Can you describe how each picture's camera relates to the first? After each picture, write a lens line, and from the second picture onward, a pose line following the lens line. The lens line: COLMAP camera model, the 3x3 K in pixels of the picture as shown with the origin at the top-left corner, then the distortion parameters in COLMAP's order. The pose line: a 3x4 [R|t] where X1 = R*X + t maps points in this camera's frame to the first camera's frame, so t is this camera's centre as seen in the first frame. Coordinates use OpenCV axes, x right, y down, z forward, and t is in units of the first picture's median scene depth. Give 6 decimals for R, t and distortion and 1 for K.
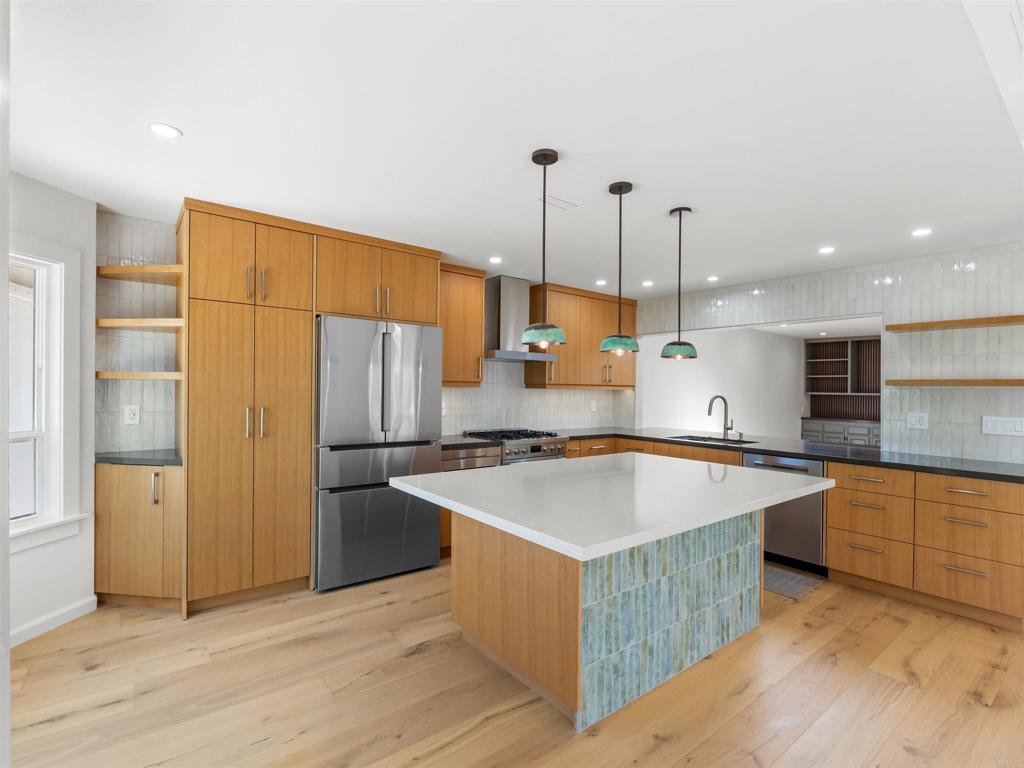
lens RADIAL K [[489.0, 0, 507.1], [0, 489.0, 386.8], [0, 0, 1]] dist [-0.009131, -0.000063]
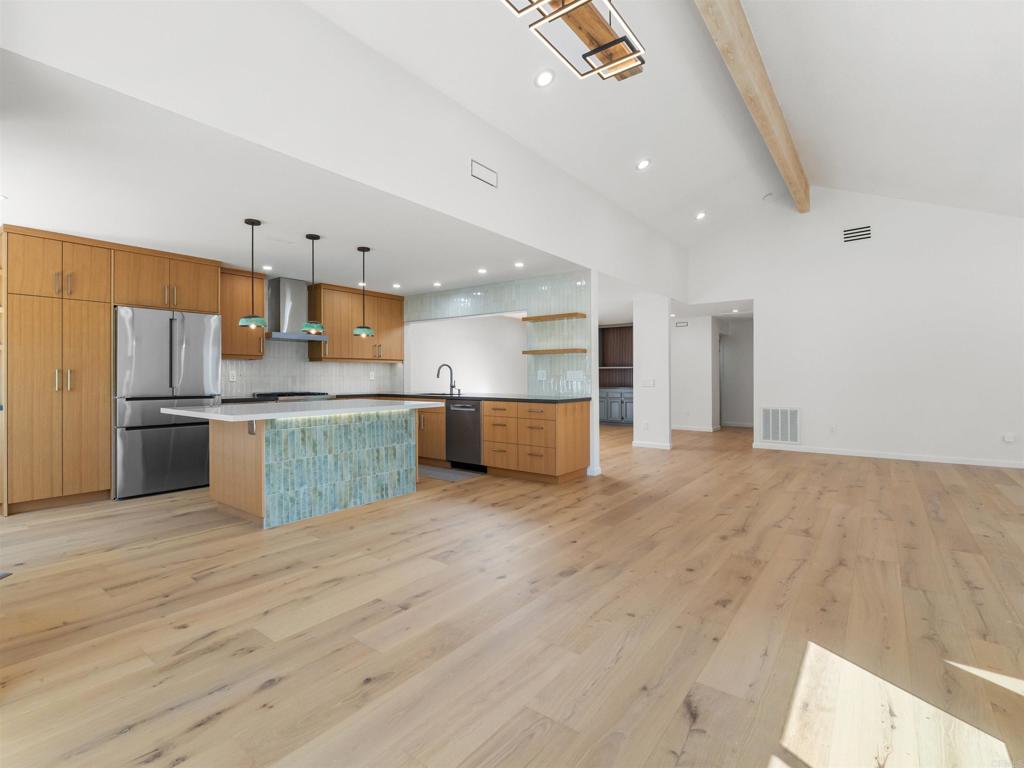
lens RADIAL K [[486.0, 0, 509.7], [0, 486.0, 369.8], [0, 0, 1]] dist [-0.005595, -0.000955]
pose [[0.966820, -0.014445, 0.255051, 0.390998], [0.016328, 0.999853, -0.005269, 0.070972], [-0.254937, 0.009259, 0.966913, -0.710583]]
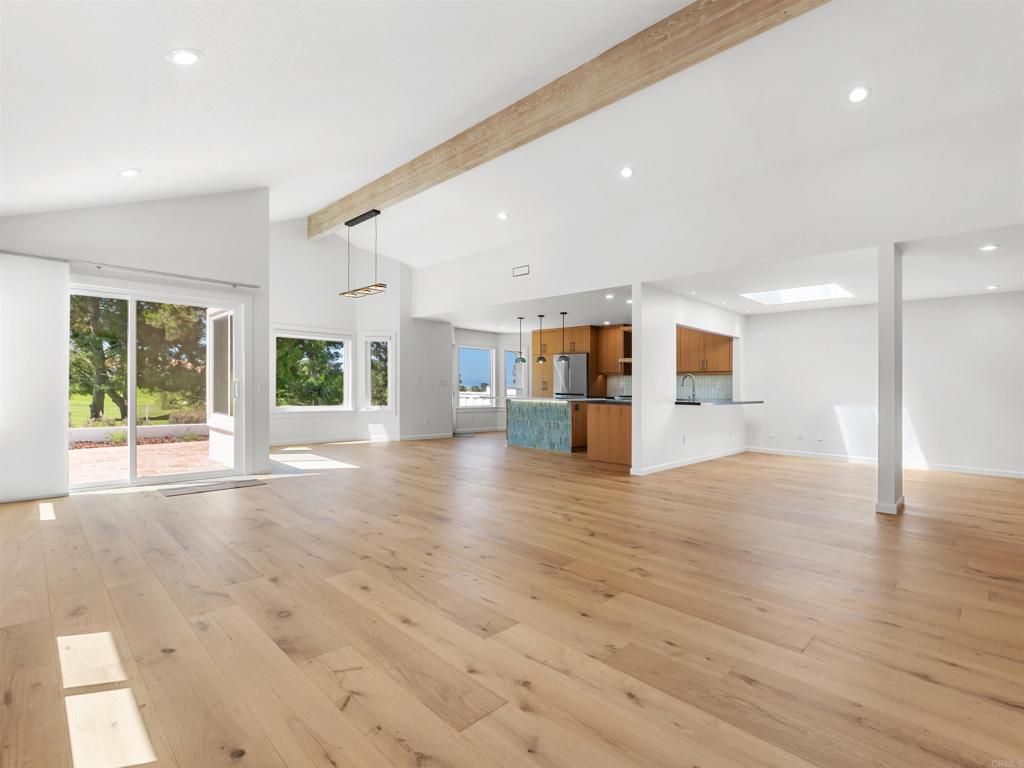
lens RADIAL K [[489.0, 0, 507.1], [0, 489.0, 386.8], [0, 0, 1]] dist [-0.009131, -0.000063]
pose [[0.123322, -0.016225, -0.992234, 3.179180], [-0.009230, 0.999804, -0.017496, 0.149915], [0.992324, 0.011316, 0.123148, 0.264449]]
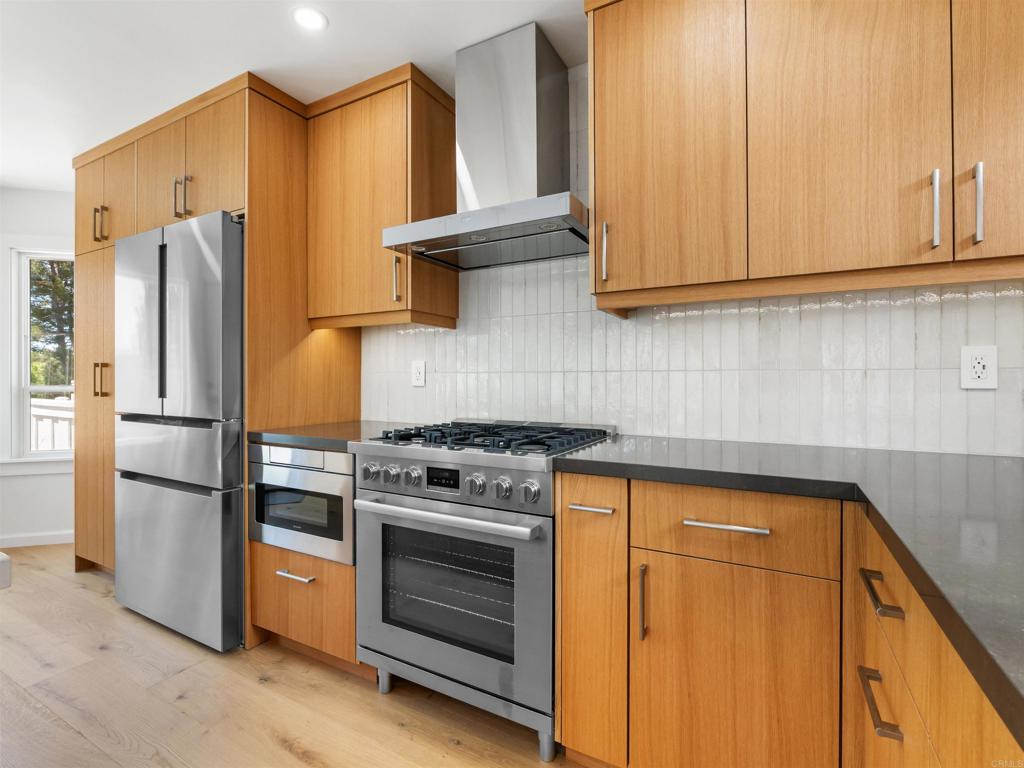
lens RADIAL K [[486.0, 0, 509.7], [0, 486.0, 369.8], [0, 0, 1]] dist [-0.005595, -0.000955]
pose [[0.395408, -0.031302, -0.917972, 0.592233], [0.009553, 0.999505, -0.029967, 0.089009], [0.918456, 0.003080, 0.395511, 1.336122]]
